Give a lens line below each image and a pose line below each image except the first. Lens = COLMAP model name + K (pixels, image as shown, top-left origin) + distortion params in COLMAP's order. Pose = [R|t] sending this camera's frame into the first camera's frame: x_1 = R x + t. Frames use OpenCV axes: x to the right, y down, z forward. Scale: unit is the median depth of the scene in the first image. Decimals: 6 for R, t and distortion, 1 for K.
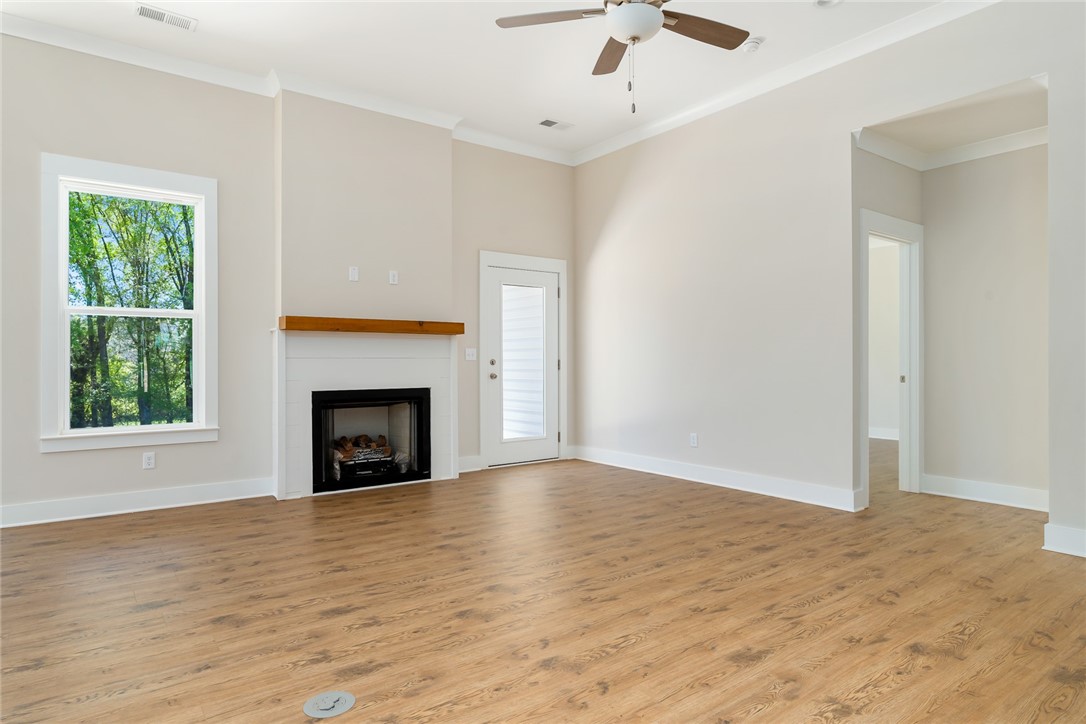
lens RADIAL K [[632.0, 0, 543.0], [0, 632.0, 362.0], [0, 0, 1]] dist [-0.004784, 0.001248]
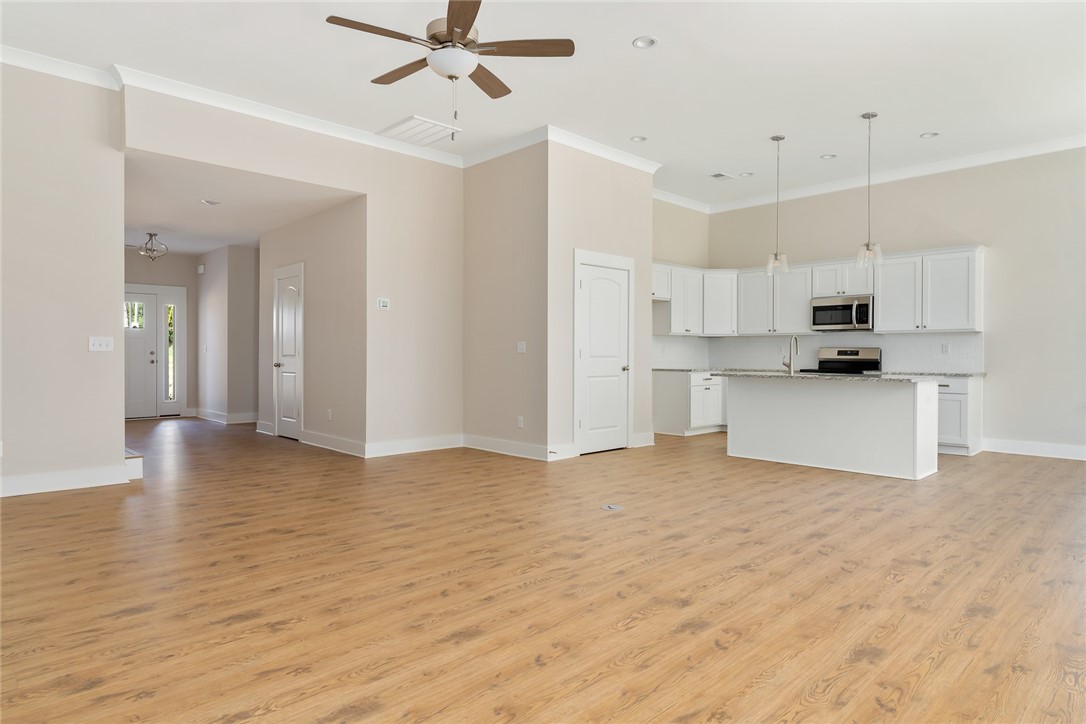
lens RADIAL K [[632.0, 0, 543.0], [0, 632.0, 362.0], [0, 0, 1]] dist [-0.004784, 0.001248]
pose [[-0.991797, 0.000770, -0.127818, 0.109258], [-0.001441, 0.999851, 0.017204, -0.004961], [0.127812, 0.017247, -0.991648, 1.853830]]
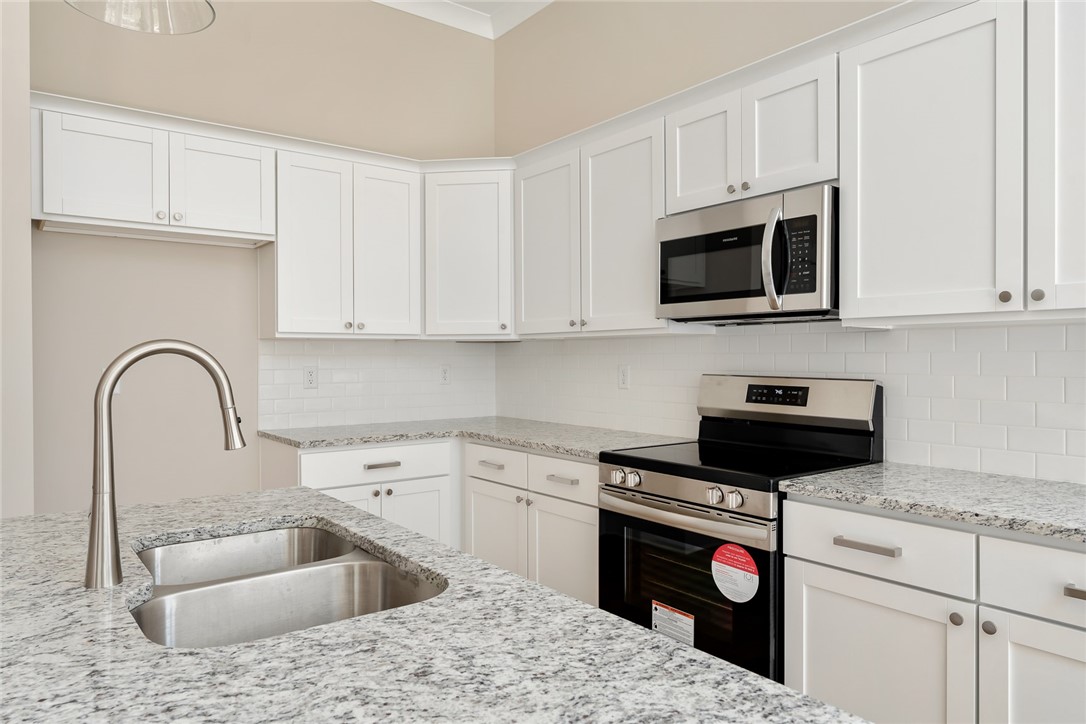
lens RADIAL K [[708.3, 0, 543.0], [0, 708.3, 362.0], [0, 0, 1]] dist [-0.006297, -0.000355]
pose [[-0.999958, 0.003547, -0.008502, -1.065519], [0.003447, 0.999926, 0.011706, -0.046679], [0.008543, 0.011676, -0.999895, 0.432306]]
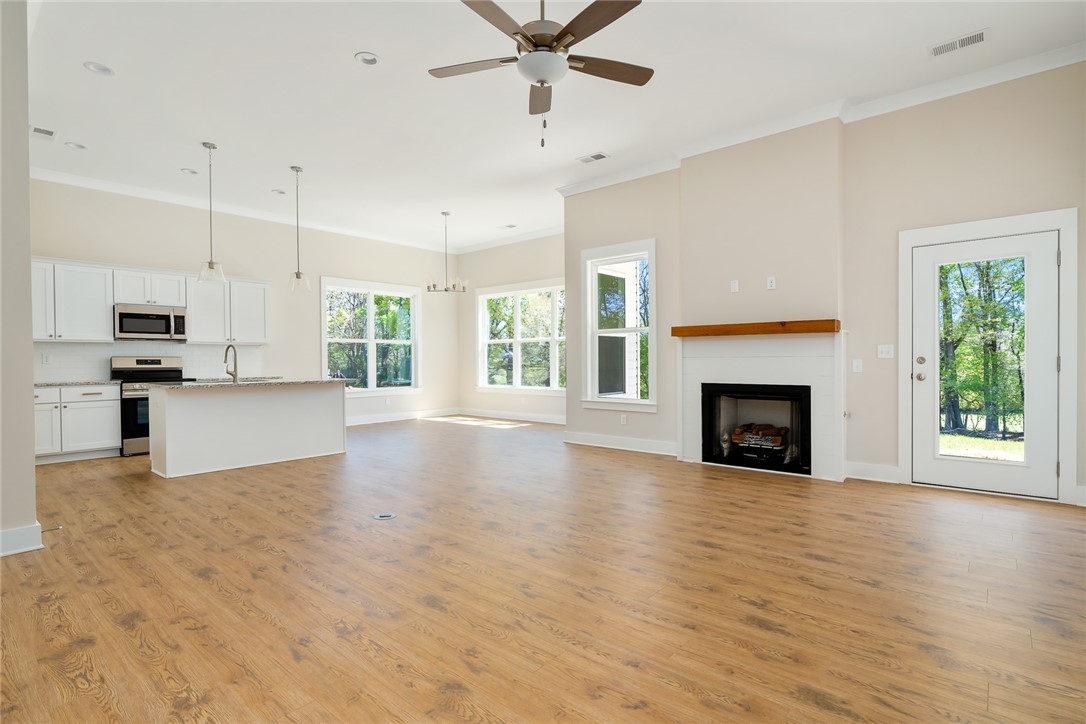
lens RADIAL K [[529.8, 0, 543.0], [0, 529.8, 362.0], [0, 0, 1]] dist [-0.003658, -0.000849]
pose [[0.214973, 0.004952, -0.976608, 0.935162], [0.003852, 0.999975, 0.005918, -0.006293], [0.976612, -0.005034, 0.214948, 0.669107]]
